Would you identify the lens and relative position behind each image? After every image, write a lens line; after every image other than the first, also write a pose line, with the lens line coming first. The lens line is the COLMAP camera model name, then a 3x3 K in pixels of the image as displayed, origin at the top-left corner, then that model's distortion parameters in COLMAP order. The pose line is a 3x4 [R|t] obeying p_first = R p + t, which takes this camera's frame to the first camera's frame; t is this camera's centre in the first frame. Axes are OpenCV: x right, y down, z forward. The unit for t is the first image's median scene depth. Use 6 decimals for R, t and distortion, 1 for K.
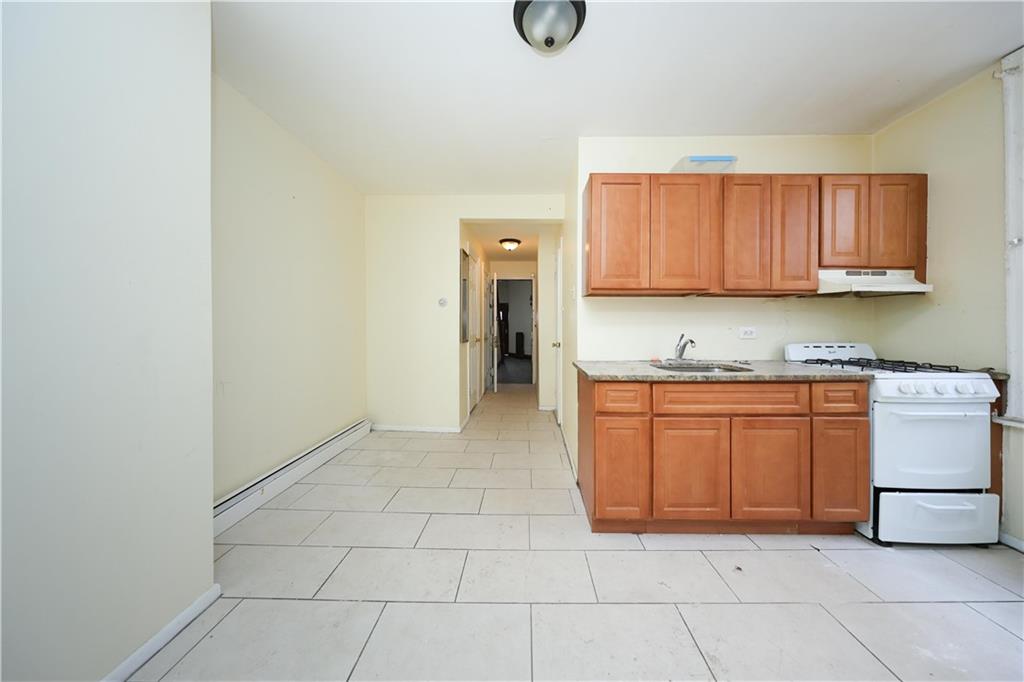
lens RADIAL K [[292.8, 0, 516.0], [0, 292.8, 325.7], [0, 0, 1]] dist [0.000902, -0.000066]
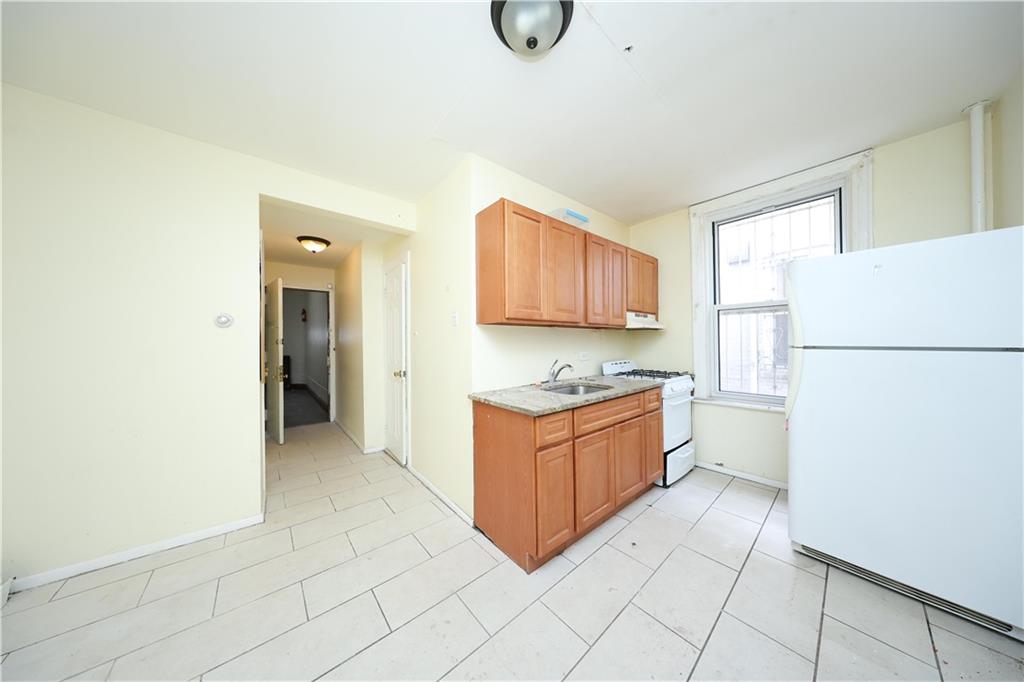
lens RADIAL K [[292.8, 0, 508.0], [0, 292.8, 339.9], [0, 0, 1]] dist [0.000902, -0.000066]
pose [[0.763486, -0.006248, 0.645794, -0.359446], [0.013985, 0.999879, -0.006861, -0.049256], [-0.645672, 0.014270, 0.763481, 0.267722]]
